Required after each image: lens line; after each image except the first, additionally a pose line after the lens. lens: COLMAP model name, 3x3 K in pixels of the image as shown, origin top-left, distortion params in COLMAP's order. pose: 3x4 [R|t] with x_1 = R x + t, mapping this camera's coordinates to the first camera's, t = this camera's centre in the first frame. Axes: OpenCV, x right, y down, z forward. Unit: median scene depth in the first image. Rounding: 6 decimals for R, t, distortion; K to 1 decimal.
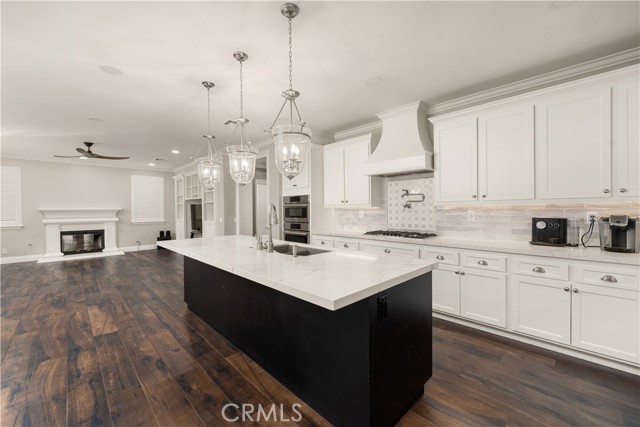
lens RADIAL K [[262.9, 0, 318.9], [0, 262.9, 212.2], [0, 0, 1]] dist [0.003687, 0.000164]
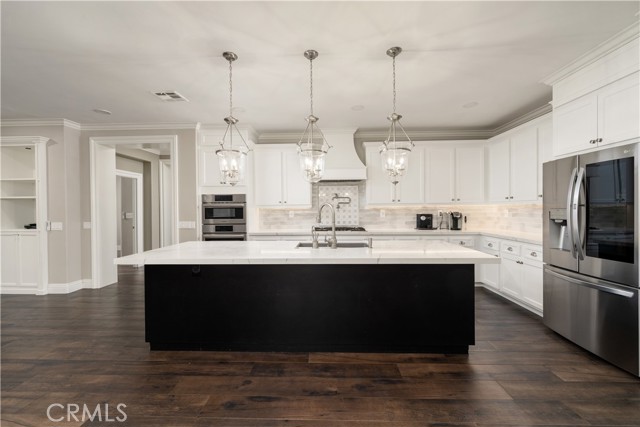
lens RADIAL K [[262.9, 0, 318.2], [0, 262.9, 212.3], [0, 0, 1]] dist [0.003687, 0.000164]
pose [[0.712945, -0.006852, 0.701187, -0.722279], [0.009838, 0.999952, -0.000232, 0.002499], [-0.701151, 0.007064, 0.712978, 0.202738]]
